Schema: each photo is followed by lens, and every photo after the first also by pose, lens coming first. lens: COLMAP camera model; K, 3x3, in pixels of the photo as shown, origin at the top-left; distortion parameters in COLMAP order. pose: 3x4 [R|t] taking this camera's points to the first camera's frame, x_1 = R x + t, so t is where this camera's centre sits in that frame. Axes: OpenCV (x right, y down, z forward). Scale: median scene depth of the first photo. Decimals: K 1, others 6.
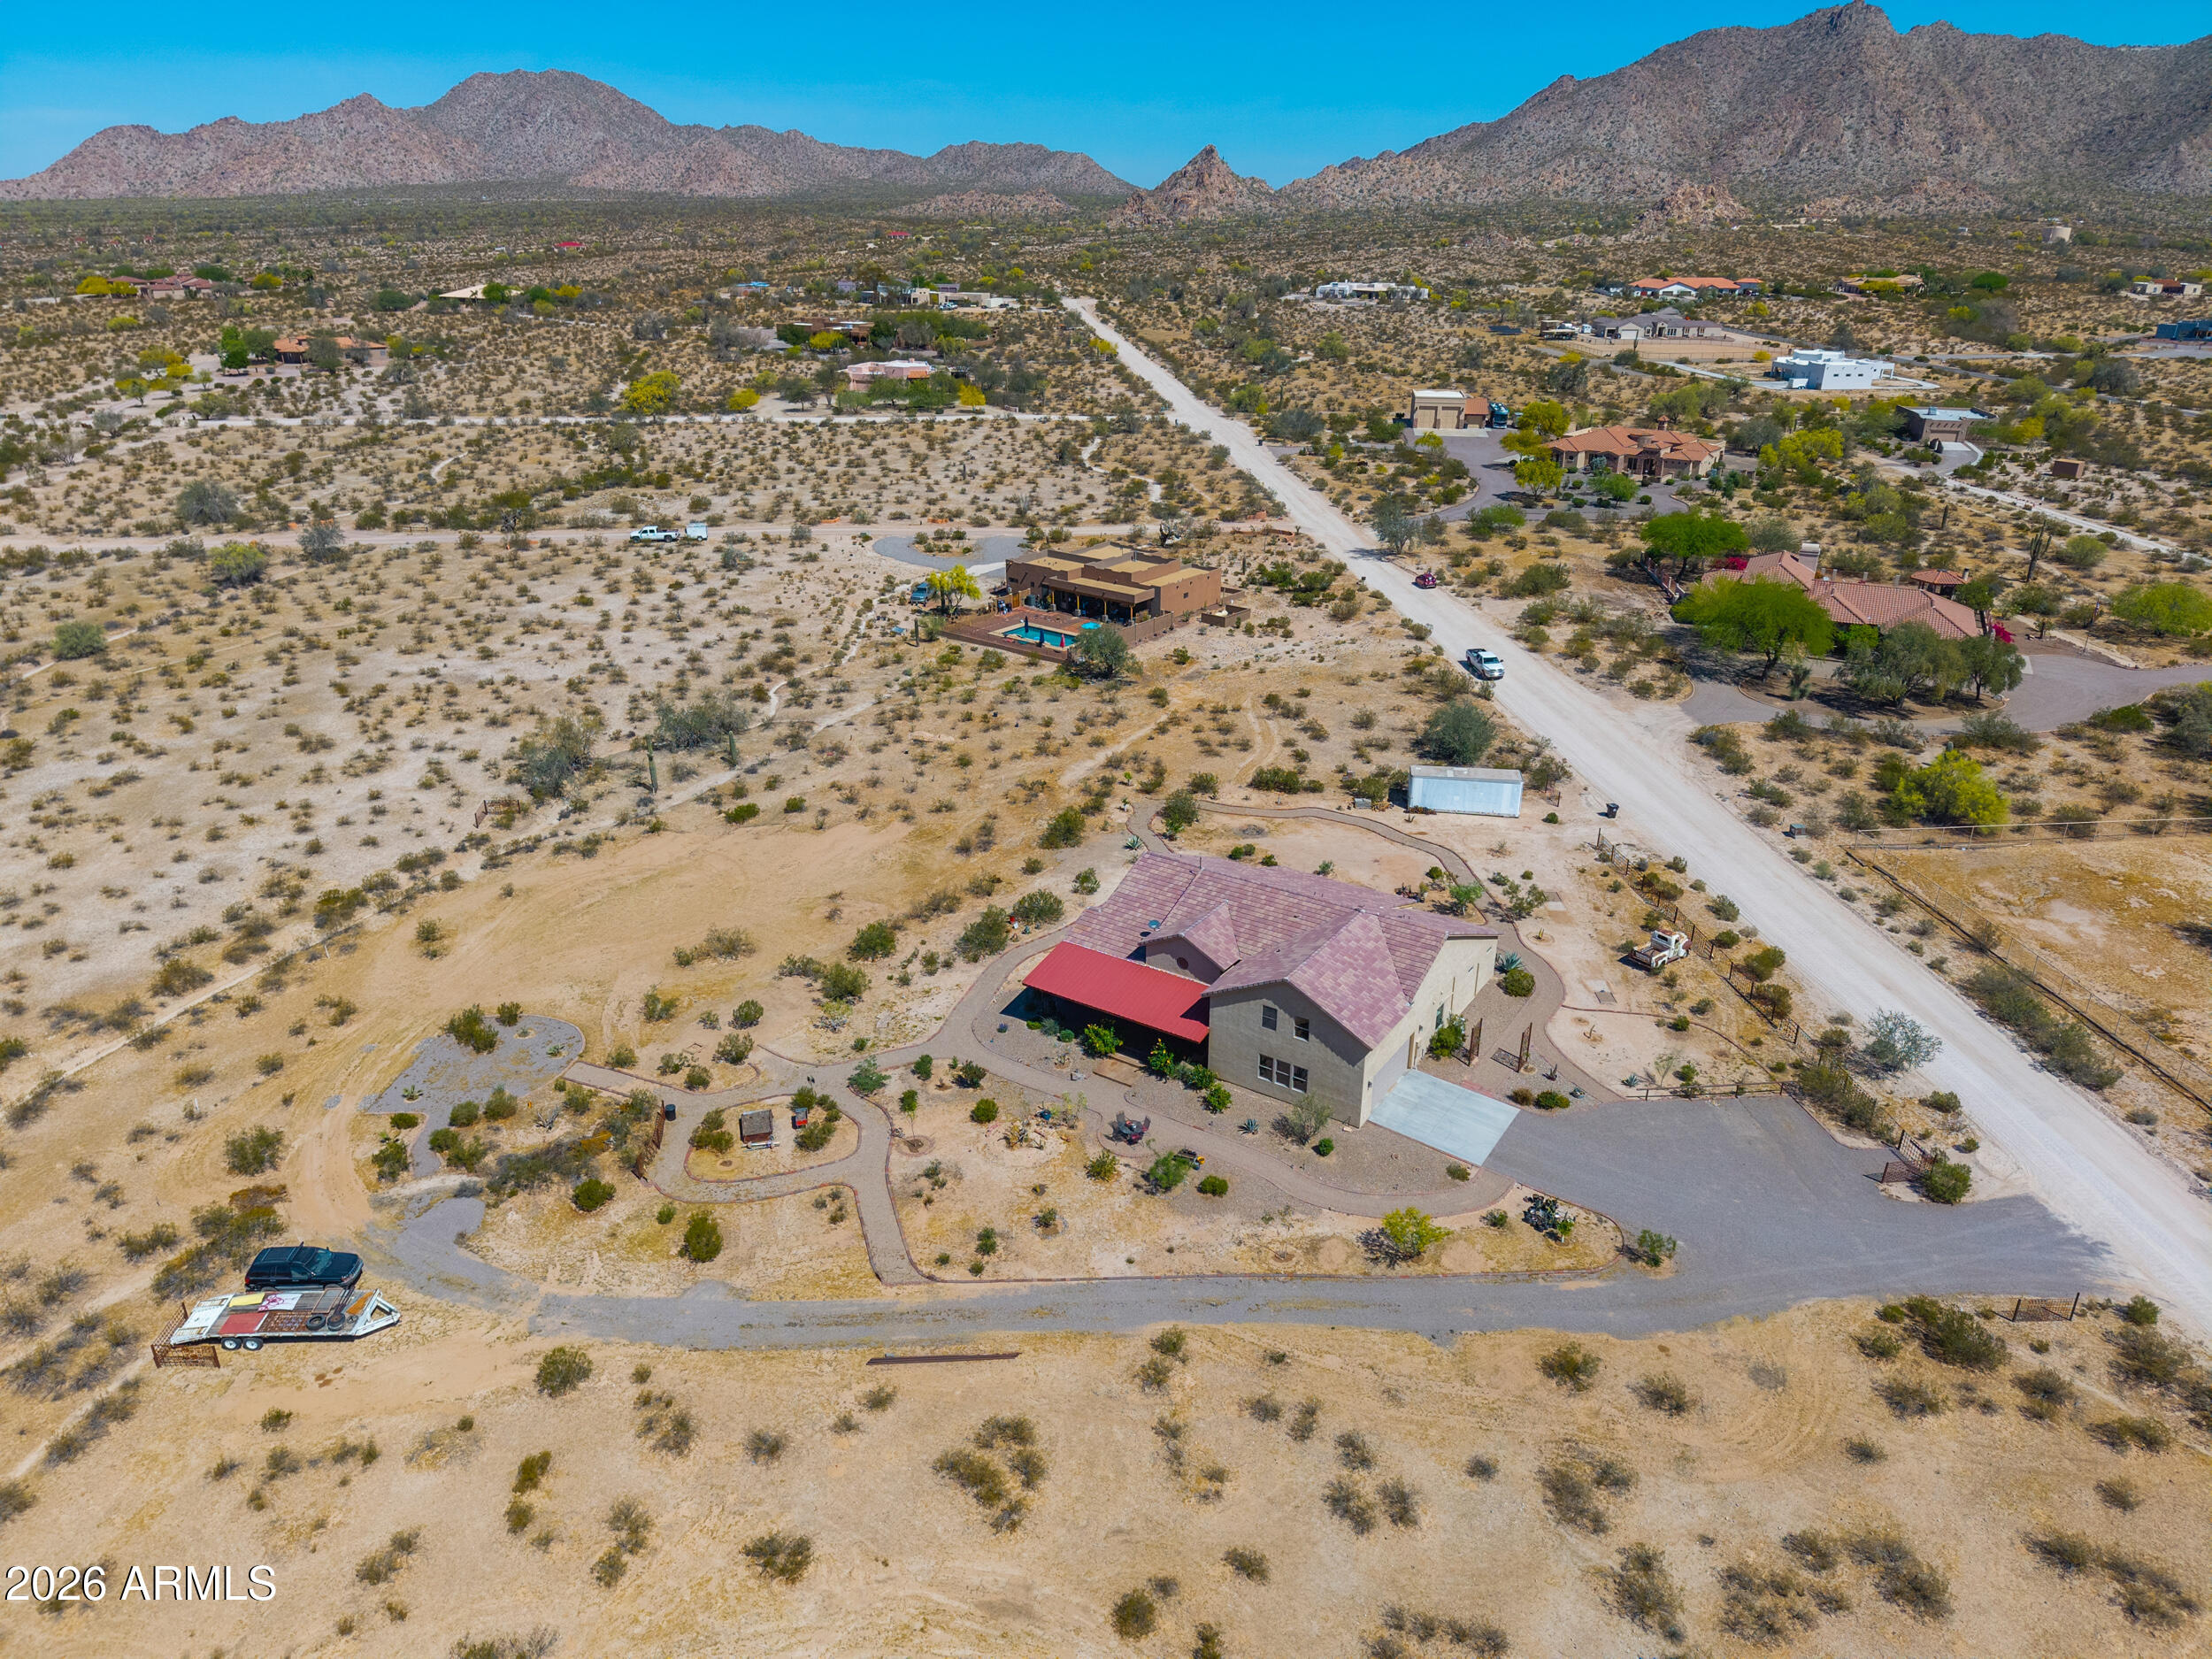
lens RADIAL K [[1497.8, 0, 1106.0], [0, 1497.8, 829.5], [0, 0, 1]] dist [0.039985, -0.044185]
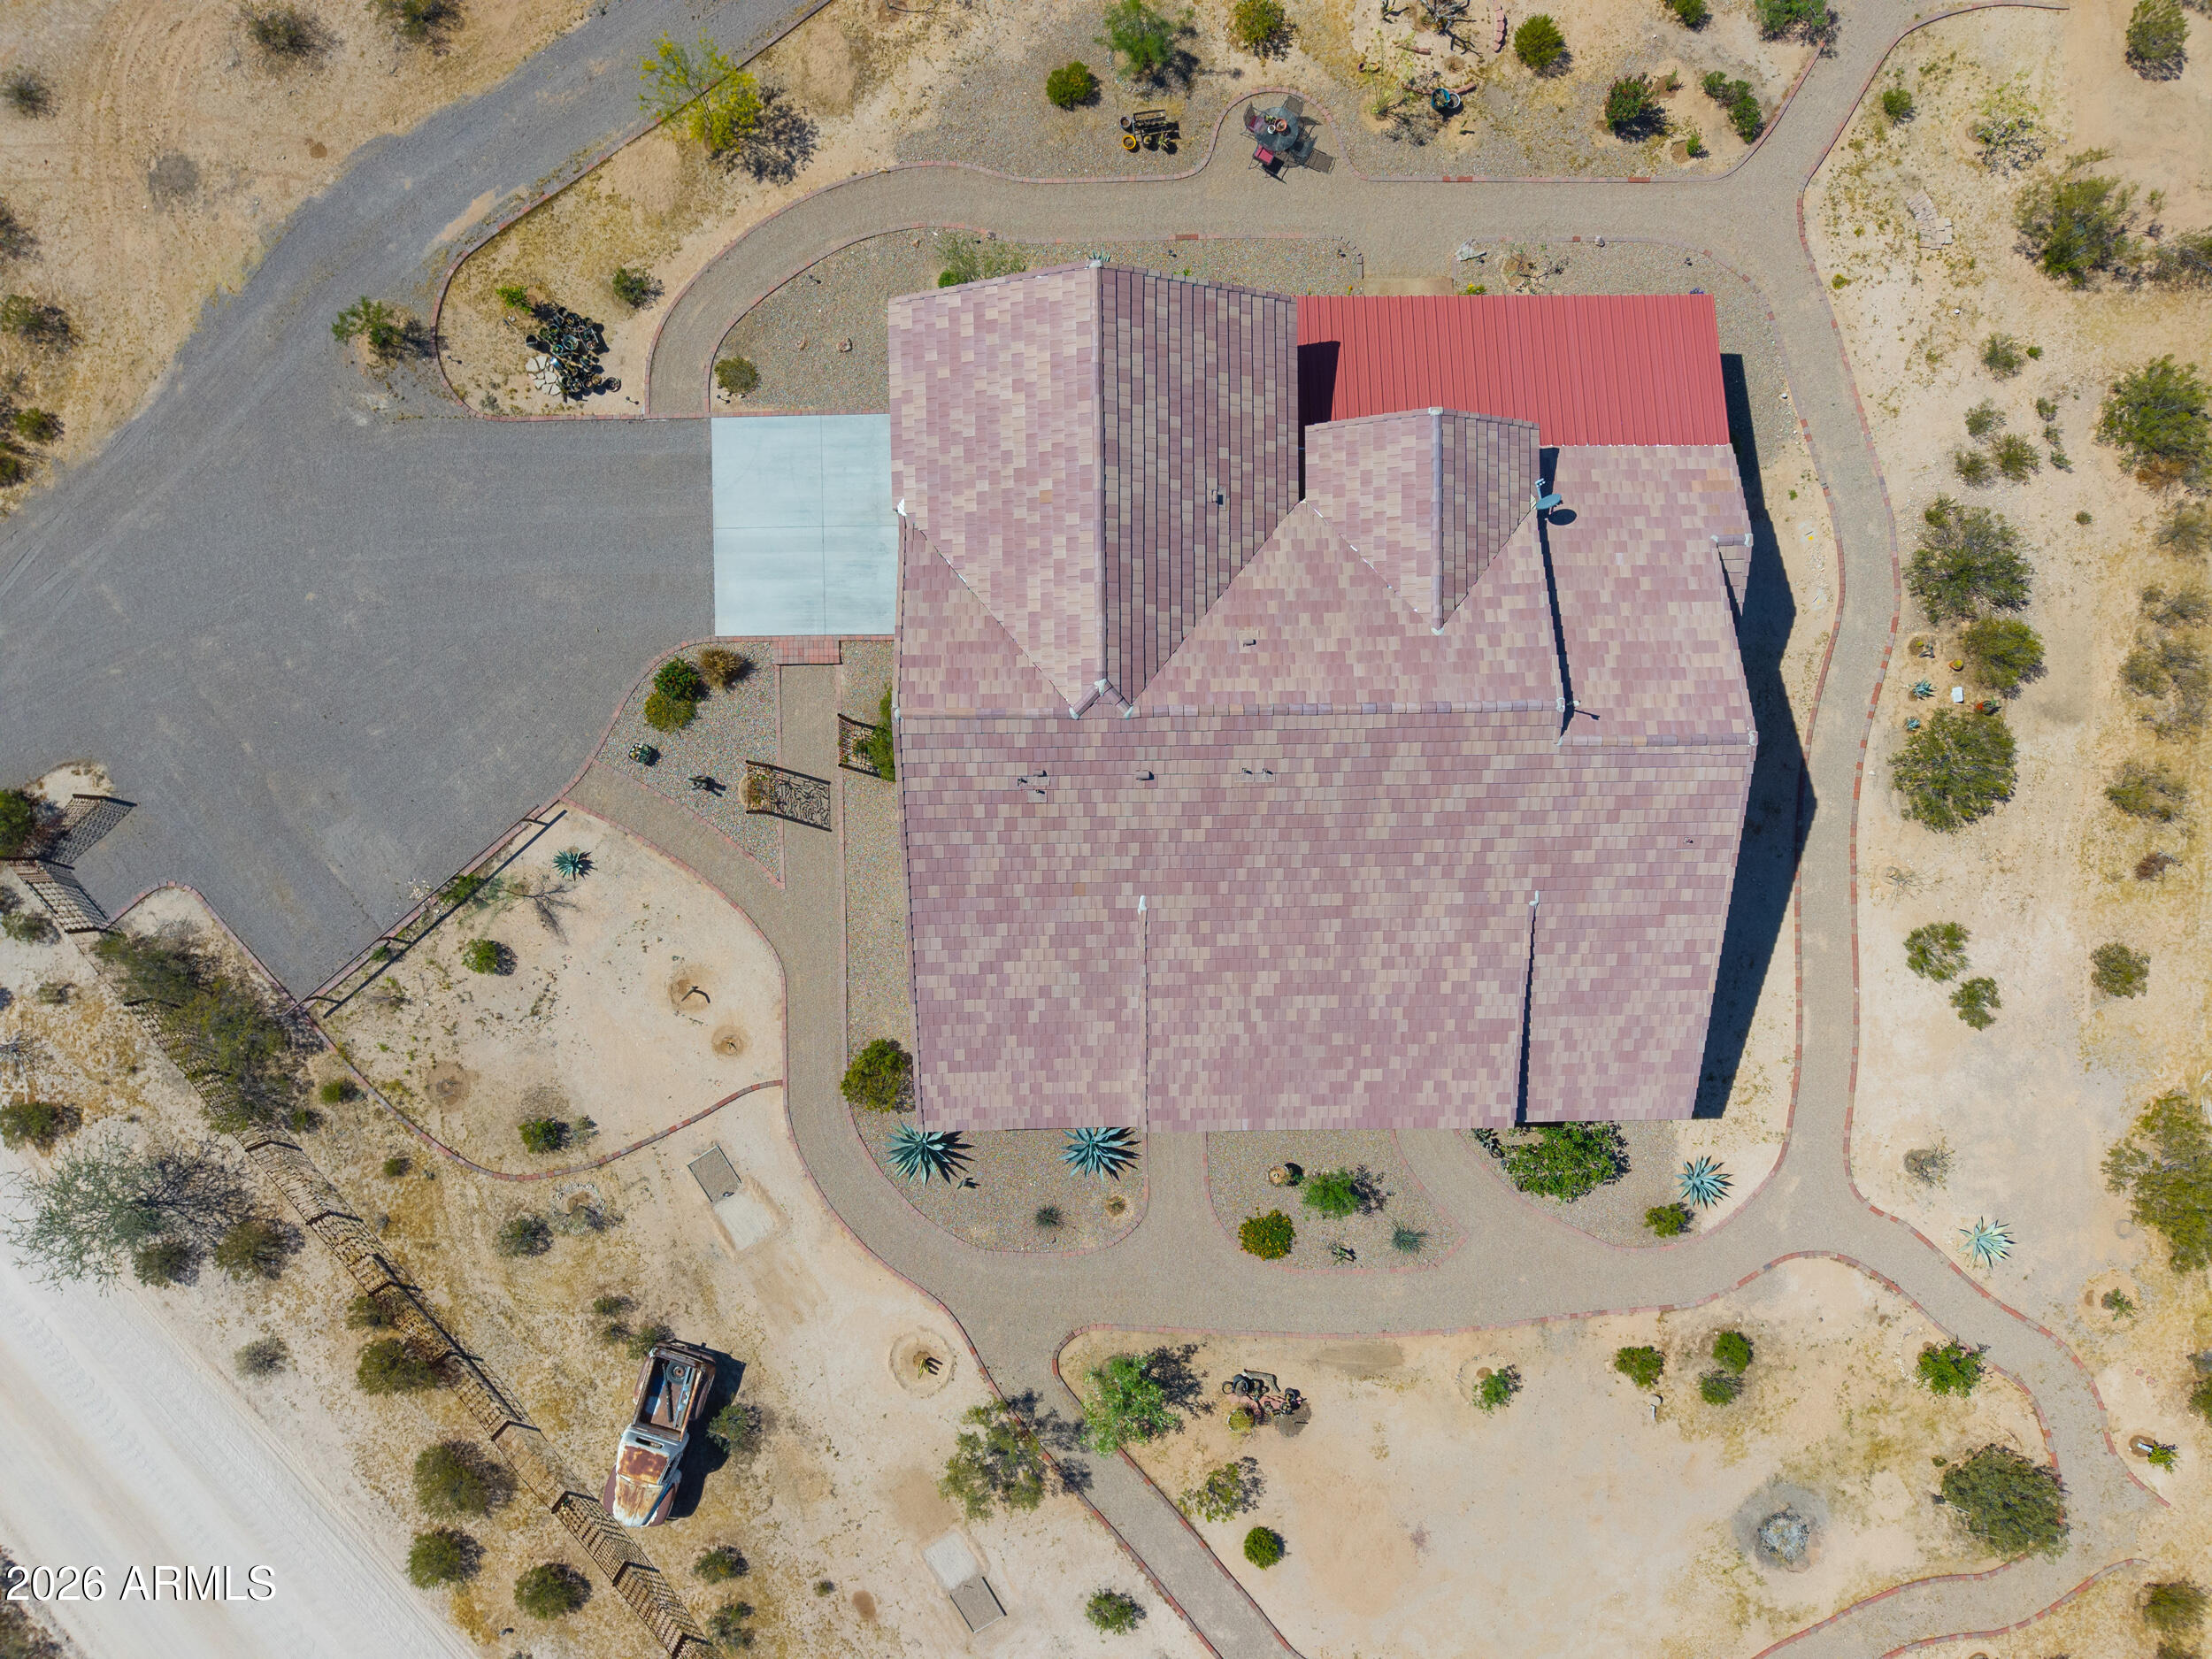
lens RADIAL K [[1497.8, 0, 1106.0], [0, 1497.8, 829.5], [0, 0, 1]] dist [0.039985, -0.044185]
pose [[-0.829279, 0.557903, -0.032271, 0.212968], [-0.244082, -0.309652, 0.918988, -0.342334], [0.502713, 0.769974, 0.392962, 0.895254]]
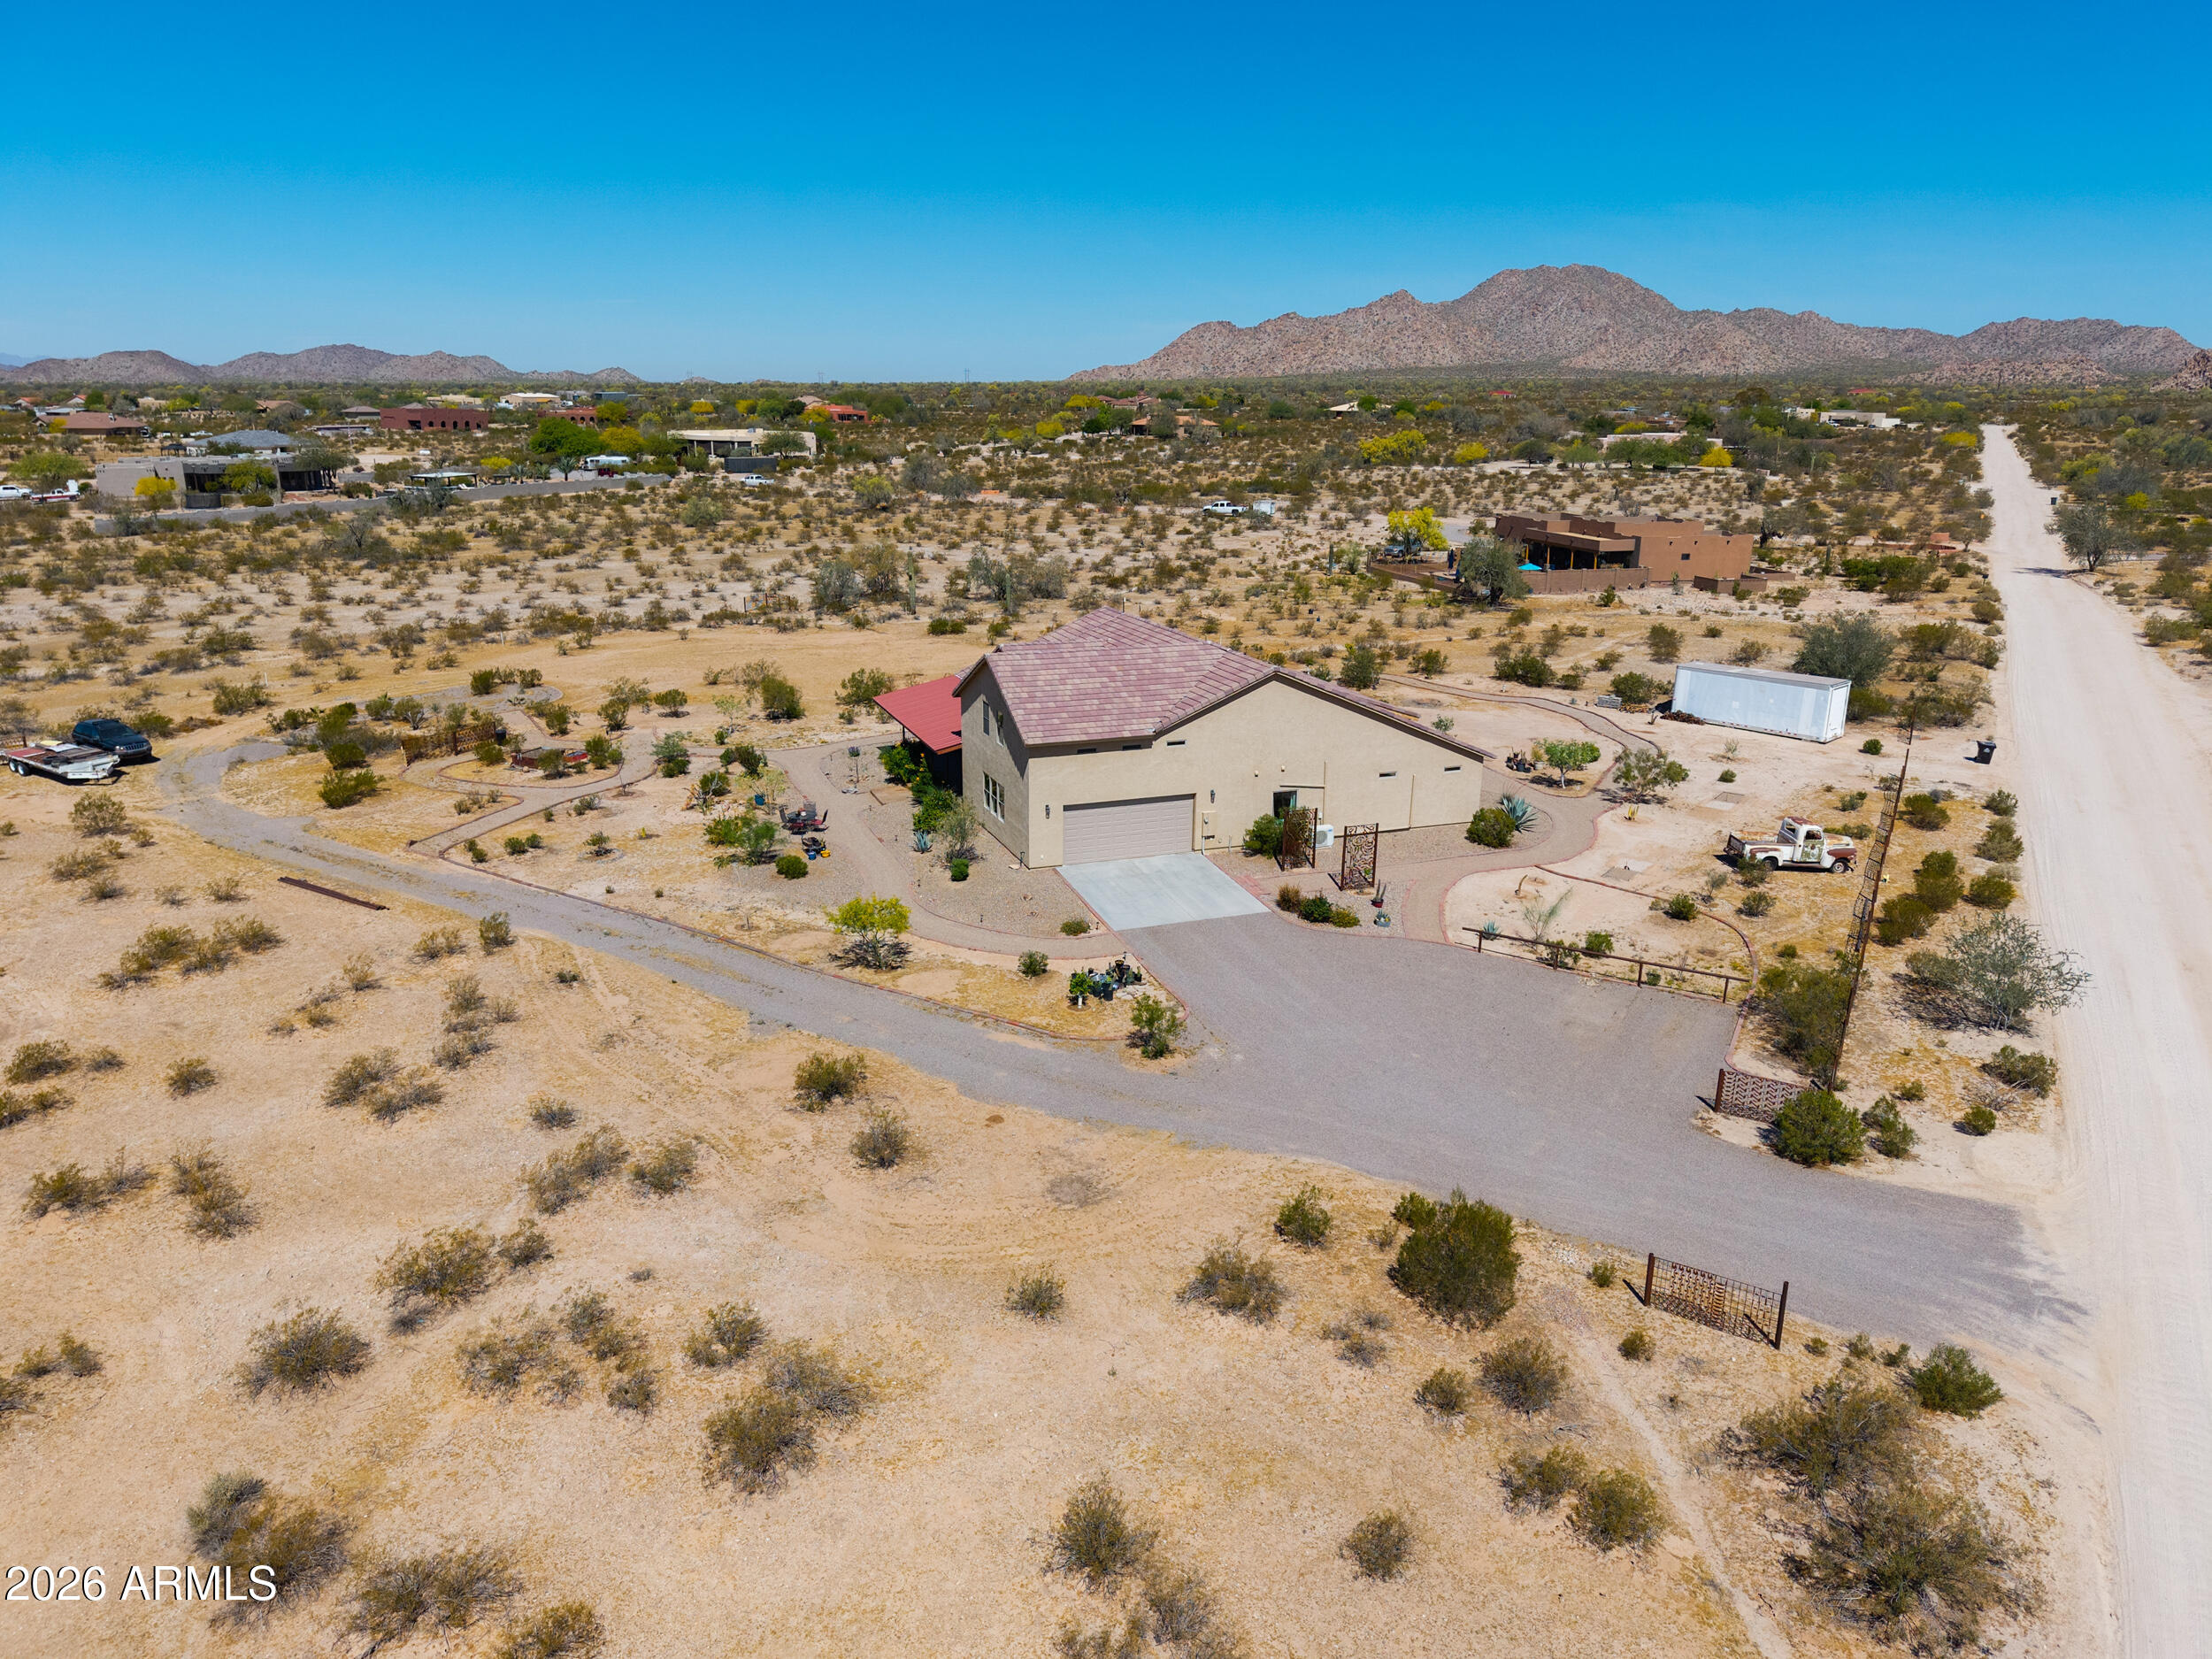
lens RADIAL K [[1510.7, 0, 1099.9], [0, 1510.7, 816.7], [0, 0, 1]] dist [0.029517, -0.030150]
pose [[0.811084, 0.163082, -0.561736, 0.569493], [-0.233785, 0.970689, -0.055751, 0.196561], [0.536179, 0.176544, 0.825436, 0.392646]]
